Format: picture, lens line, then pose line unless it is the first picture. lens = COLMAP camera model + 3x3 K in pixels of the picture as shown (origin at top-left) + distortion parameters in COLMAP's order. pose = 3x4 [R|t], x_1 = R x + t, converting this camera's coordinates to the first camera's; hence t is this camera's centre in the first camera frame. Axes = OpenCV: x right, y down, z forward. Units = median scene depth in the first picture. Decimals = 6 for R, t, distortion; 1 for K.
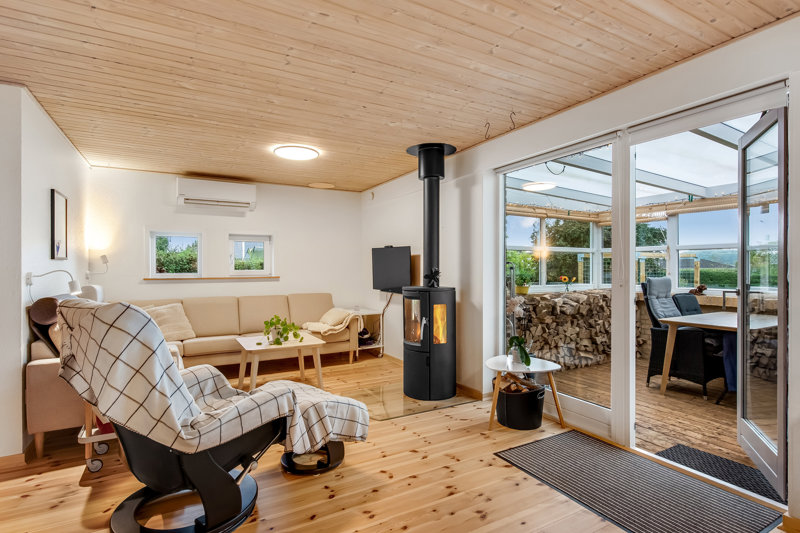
lens RADIAL K [[407.0, 0, 400.0], [0, 407.0, 266.5], [0, 0, 1]] dist [-0.005415, -0.001509]
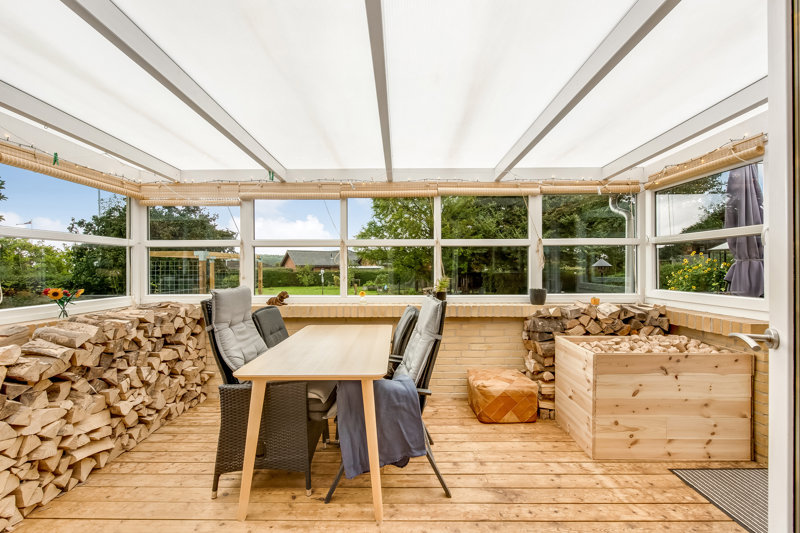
lens RADIAL K [[336.5, 0, 400.0], [0, 336.5, 266.5], [0, 0, 1]] dist [-0.009734, 0.000211]
pose [[0.501110, -0.002665, 0.865379, 0.293374], [0.003122, 0.999994, 0.001272, -0.002652], [-0.865378, 0.002065, 0.501116, 0.473369]]
